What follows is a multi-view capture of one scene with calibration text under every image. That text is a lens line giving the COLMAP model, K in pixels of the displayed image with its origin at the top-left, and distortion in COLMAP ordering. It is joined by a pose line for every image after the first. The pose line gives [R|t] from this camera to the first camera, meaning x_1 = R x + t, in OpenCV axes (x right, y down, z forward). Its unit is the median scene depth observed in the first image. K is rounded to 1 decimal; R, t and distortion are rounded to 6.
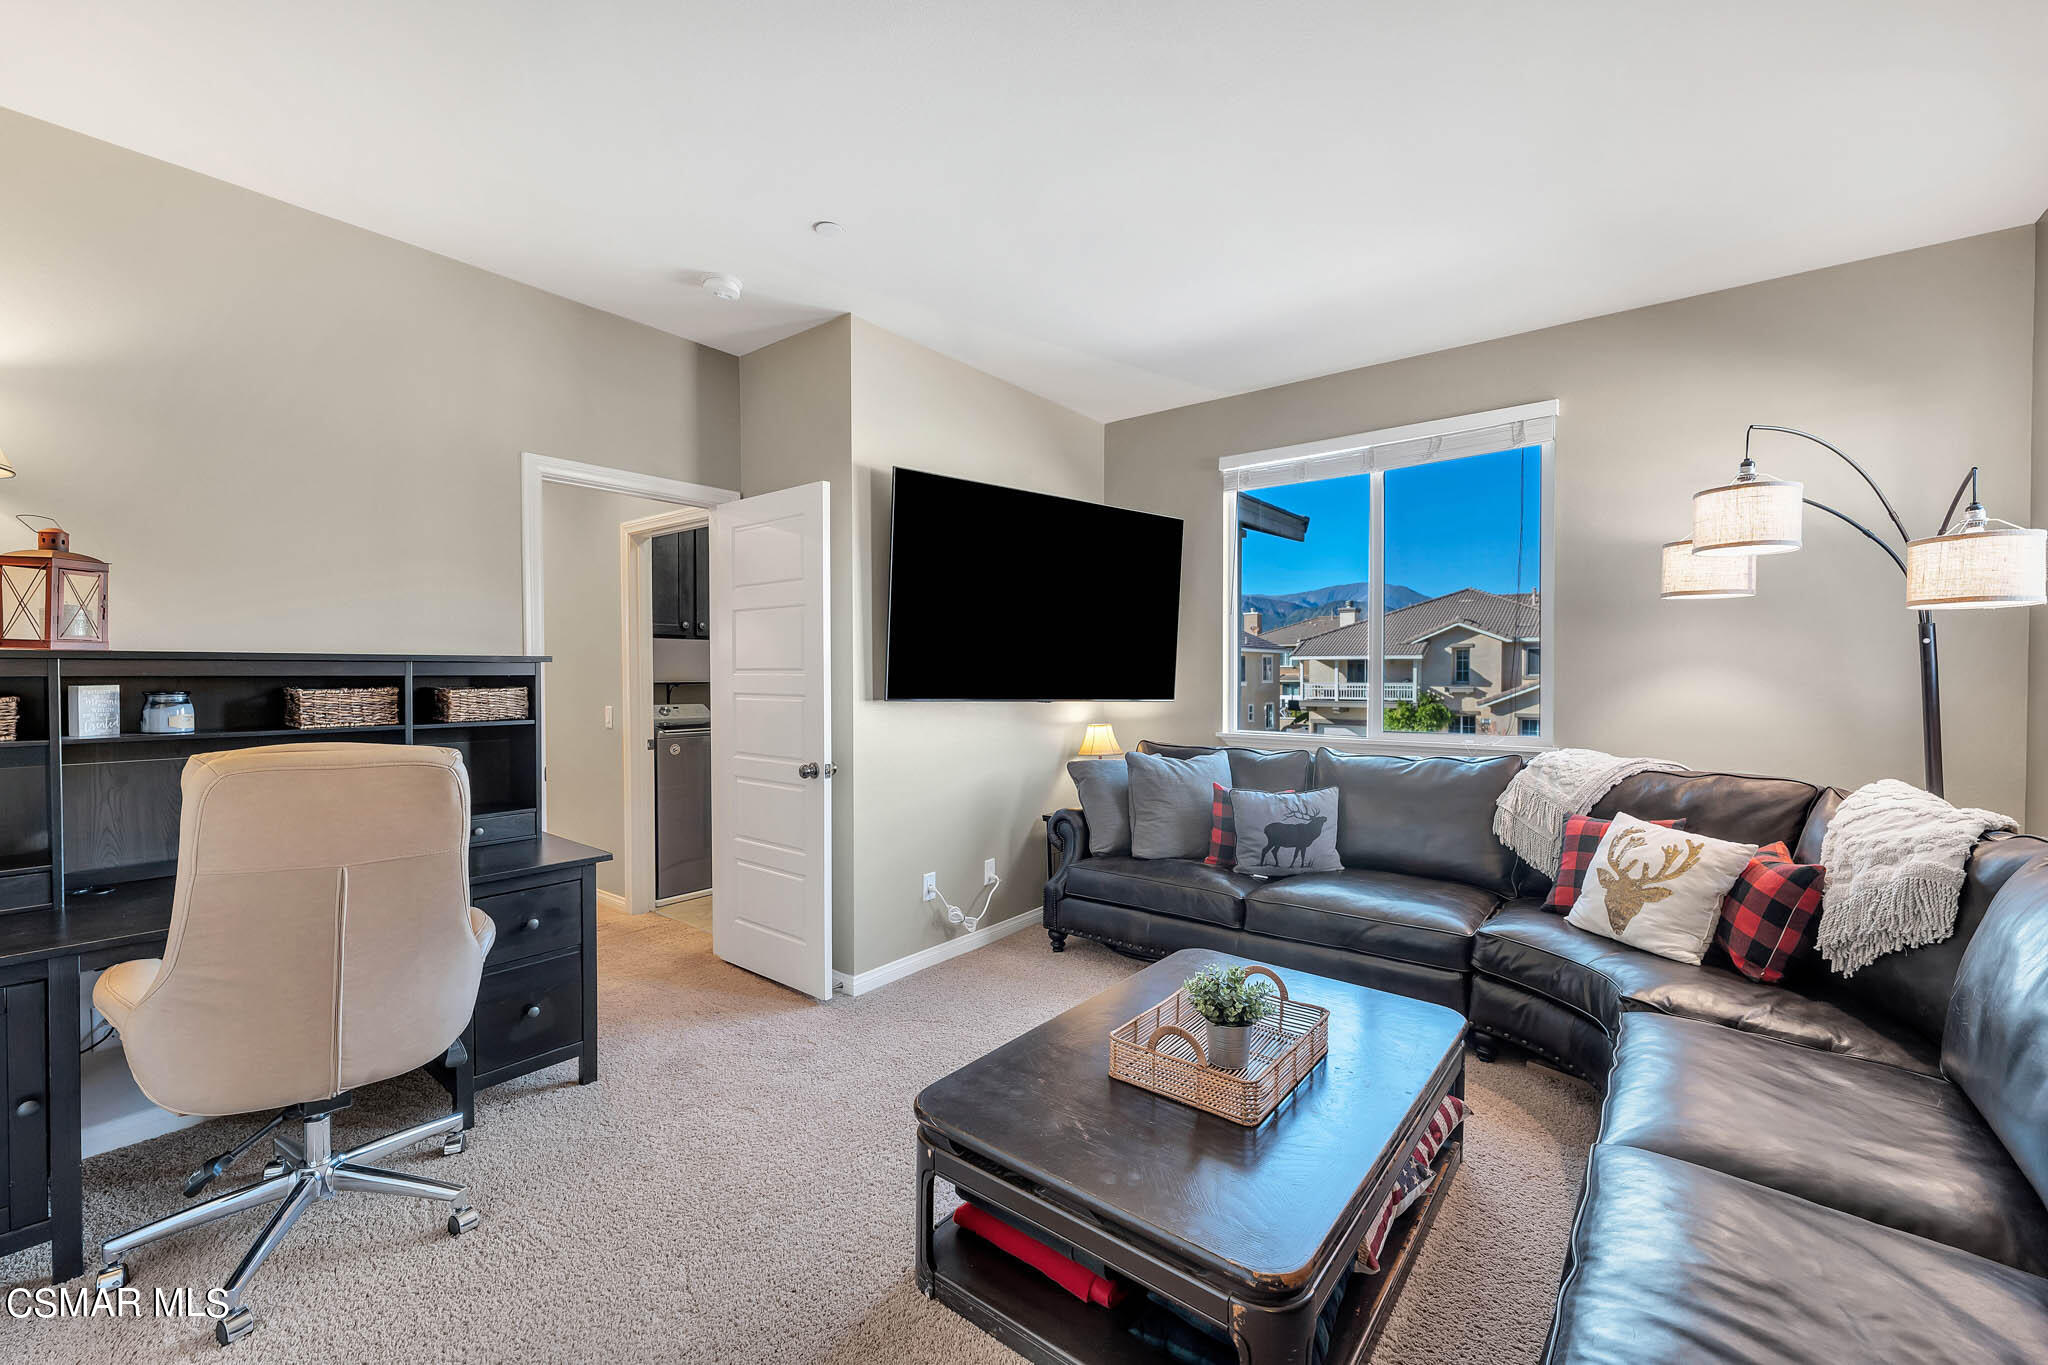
lens RADIAL K [[831.1, 0, 1020.8], [0, 831.1, 685.3], [0, 0, 1]] dist [0.000667, -0.000409]
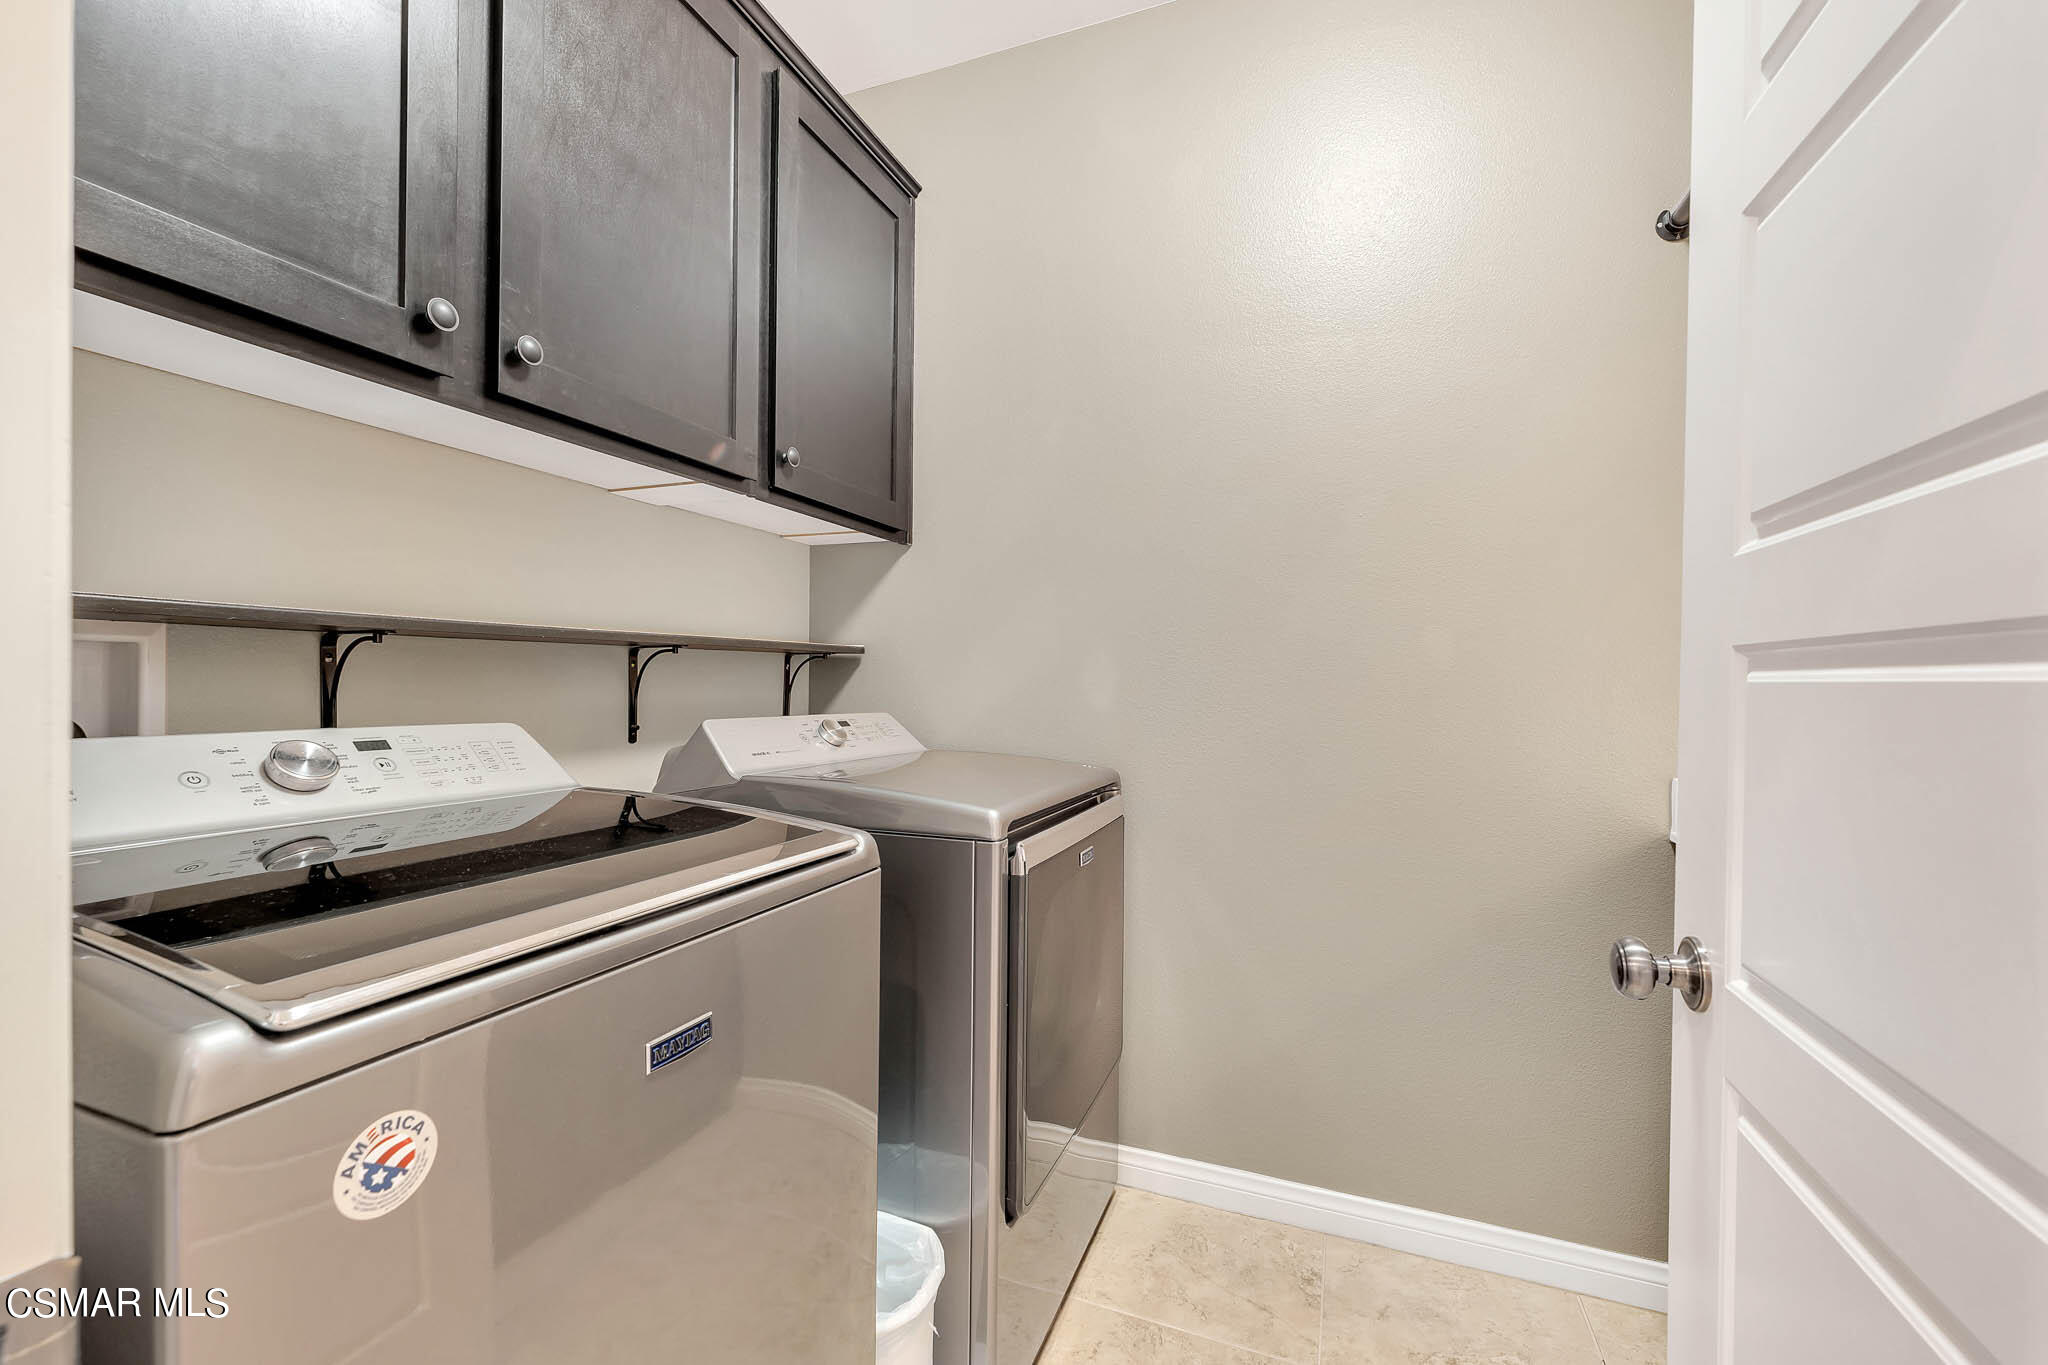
lens RADIAL K [[831.1, 0, 1020.8], [0, 831.1, 685.3], [0, 0, 1]] dist [0.000667, -0.000409]
pose [[0.957203, 0.008540, 0.289291, -0.331183], [-0.003879, 0.999853, -0.016682, 0.015649], [-0.289391, 0.014846, 0.957096, 0.781687]]
